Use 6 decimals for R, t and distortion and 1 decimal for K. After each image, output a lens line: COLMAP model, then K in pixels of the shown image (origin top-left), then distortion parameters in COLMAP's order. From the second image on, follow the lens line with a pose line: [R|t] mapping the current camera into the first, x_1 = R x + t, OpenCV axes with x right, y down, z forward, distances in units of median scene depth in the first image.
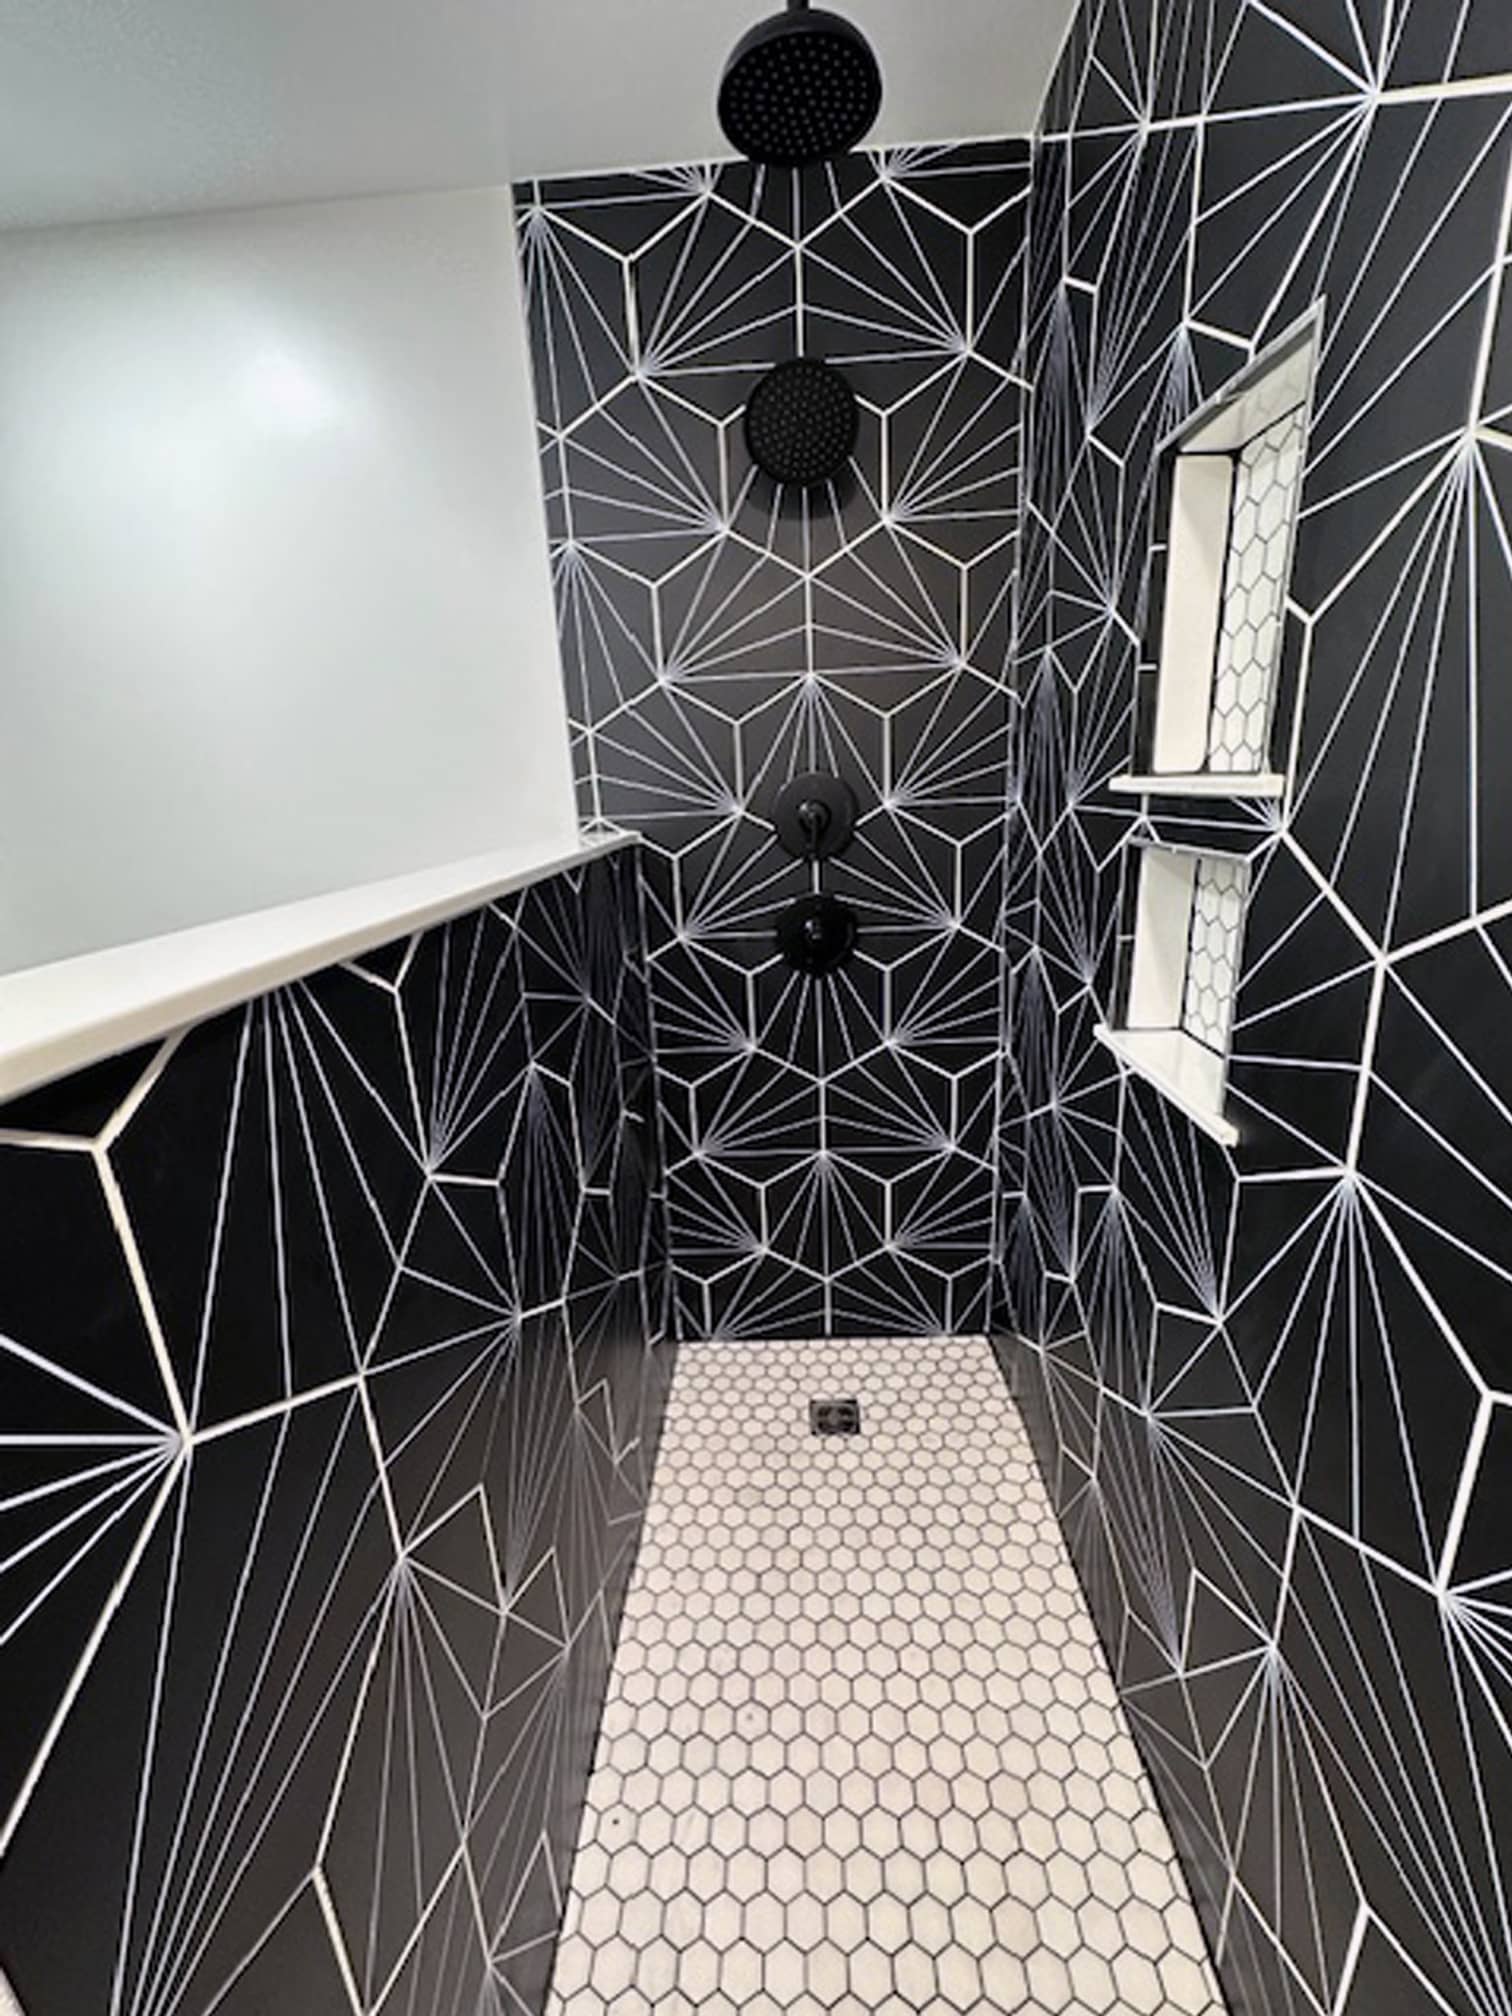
lens RADIAL K [[809.2, 0, 759.3], [0, 809.2, 1012.3], [0, 0, 1]] dist [0.000550, 0.000337]
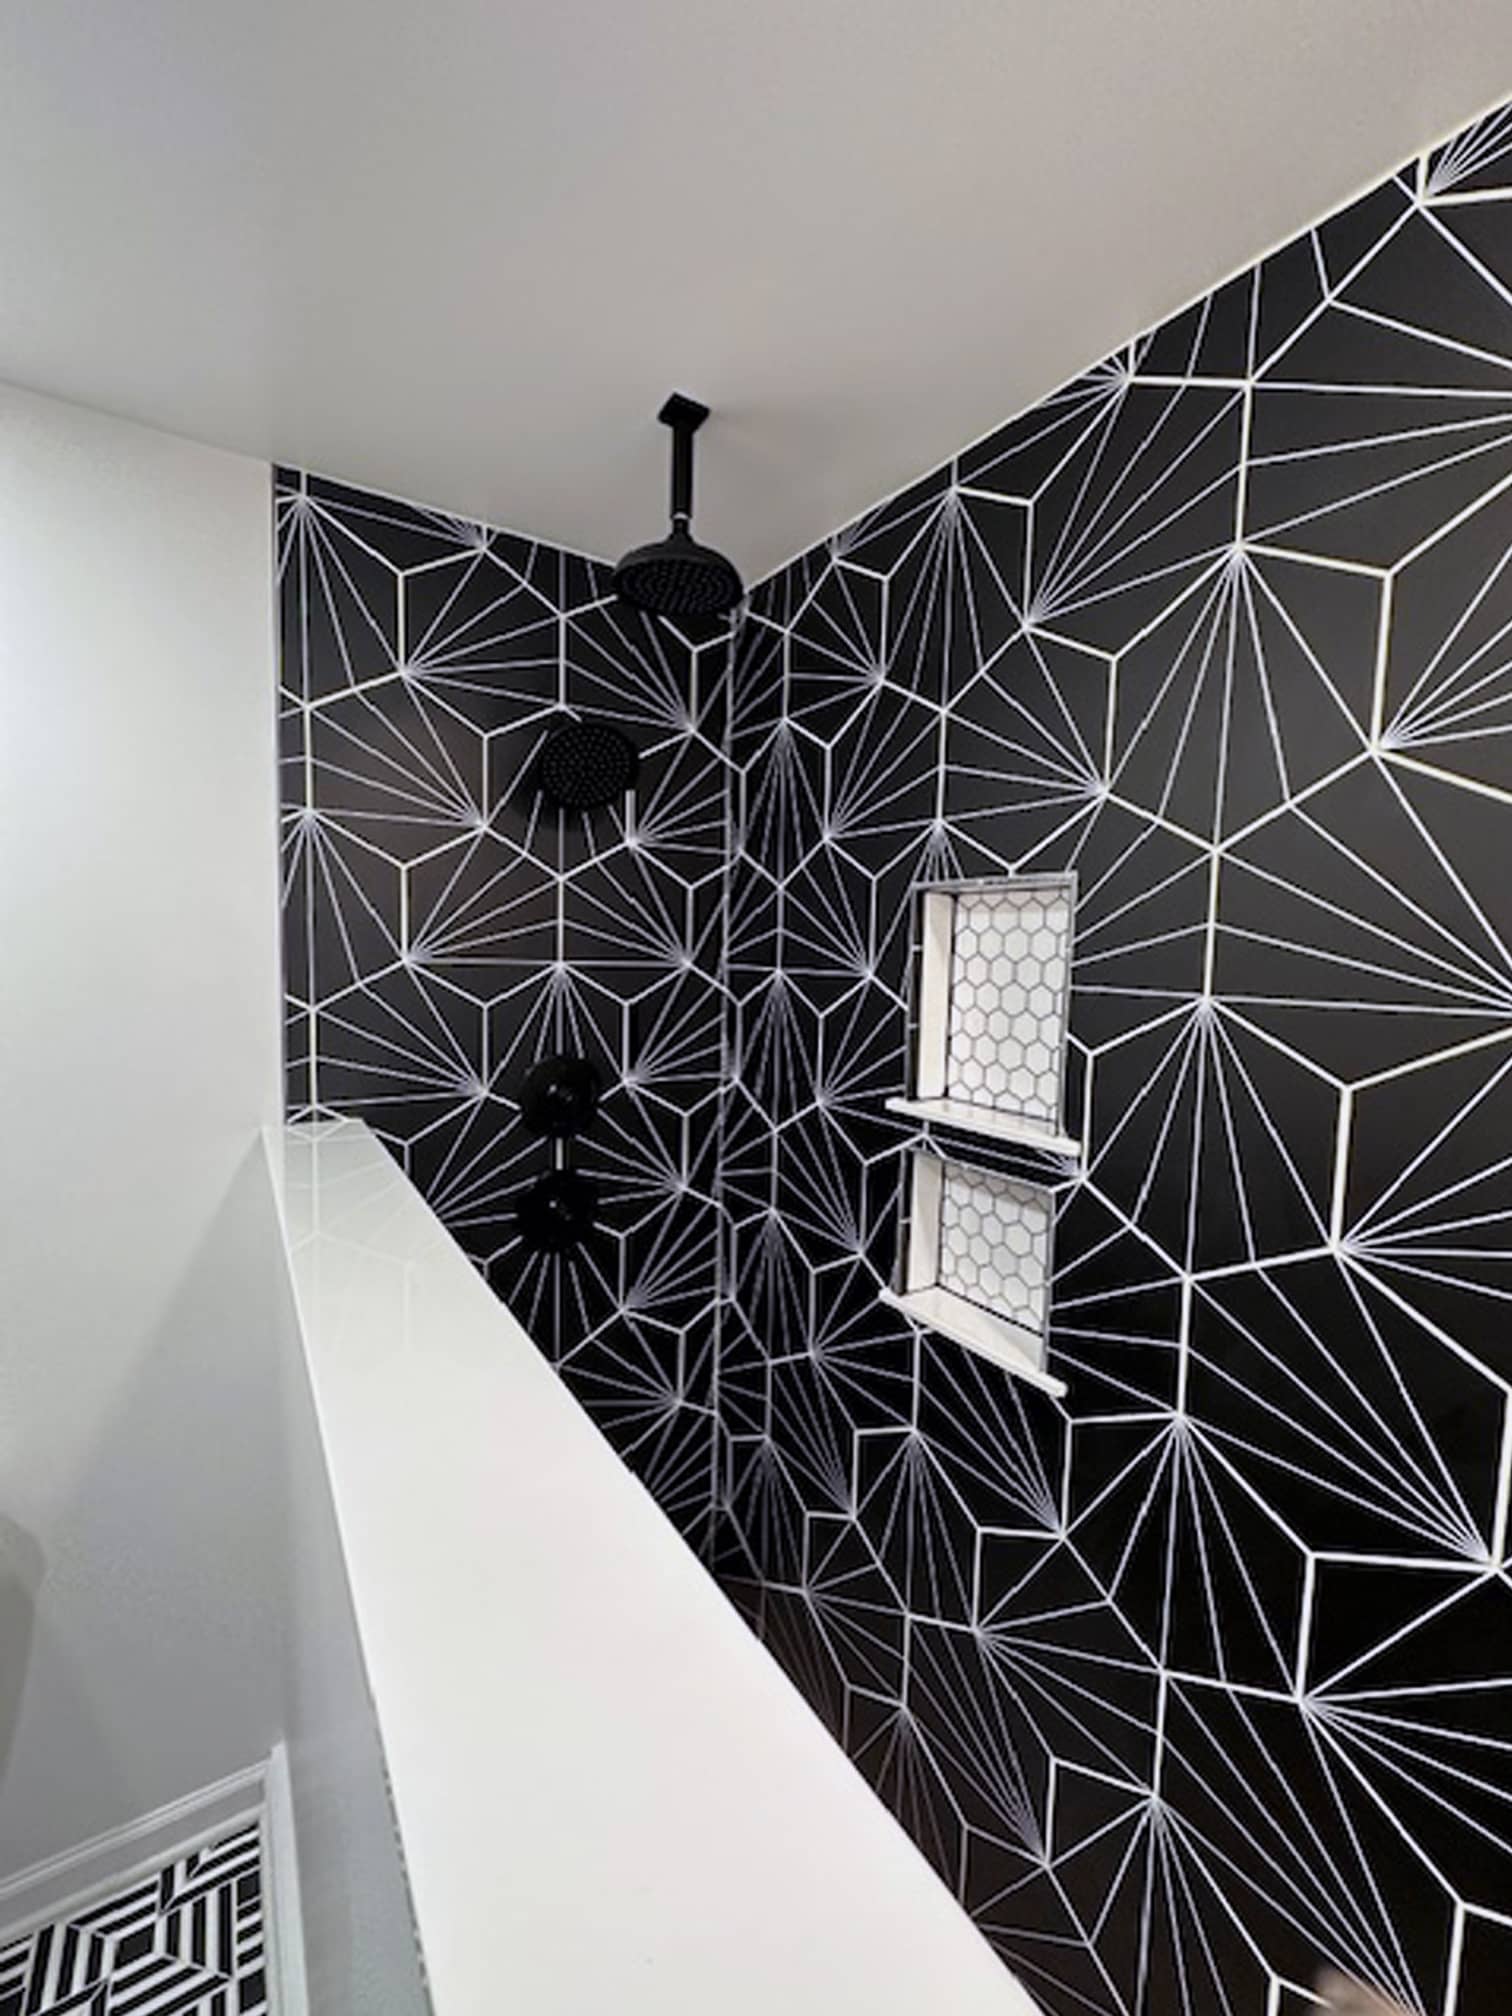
lens RADIAL K [[809.2, 0, 759.3], [0, 809.2, 1012.3], [0, 0, 1]] dist [0.000550, 0.000337]
pose [[0.808146, 0.022419, 0.588555, -0.459021], [0.099586, 0.979687, -0.174060, -0.200027], [-0.580502, 0.199278, 0.789497, 0.054079]]
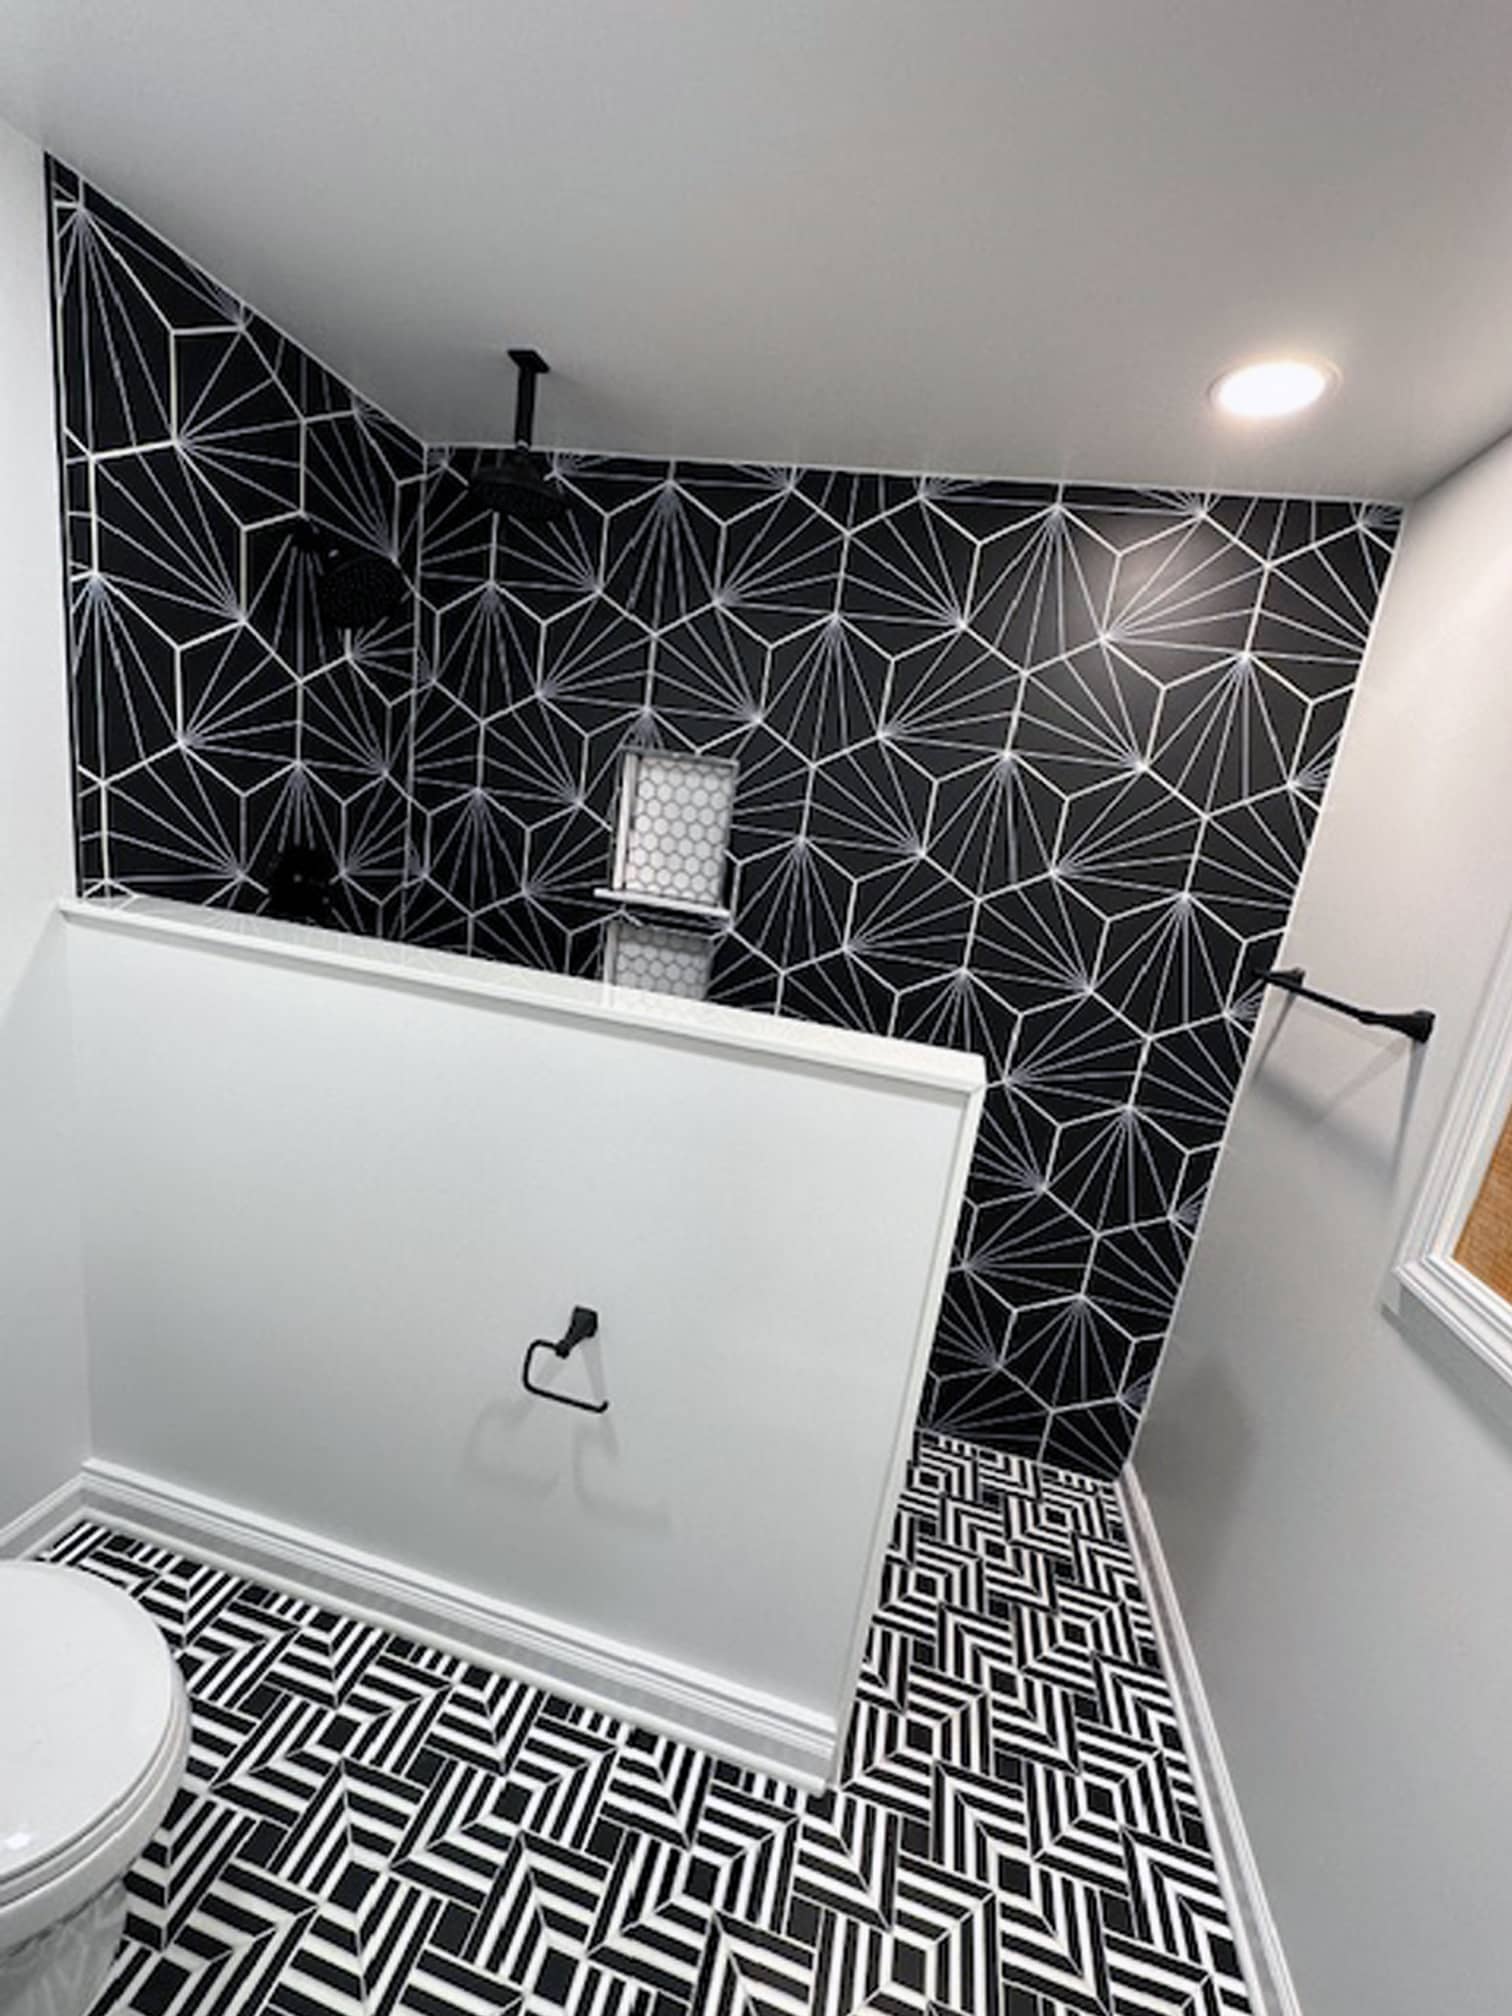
lens RADIAL K [[809.2, 0, 759.3], [0, 809.2, 1012.3], [0, 0, 1]] dist [0.000550, 0.000337]
pose [[0.180137, -0.145237, 0.972860, -1.334519], [0.124538, 0.984448, 0.123907, -0.170792], [-0.975726, 0.098838, 0.195423, 0.224704]]
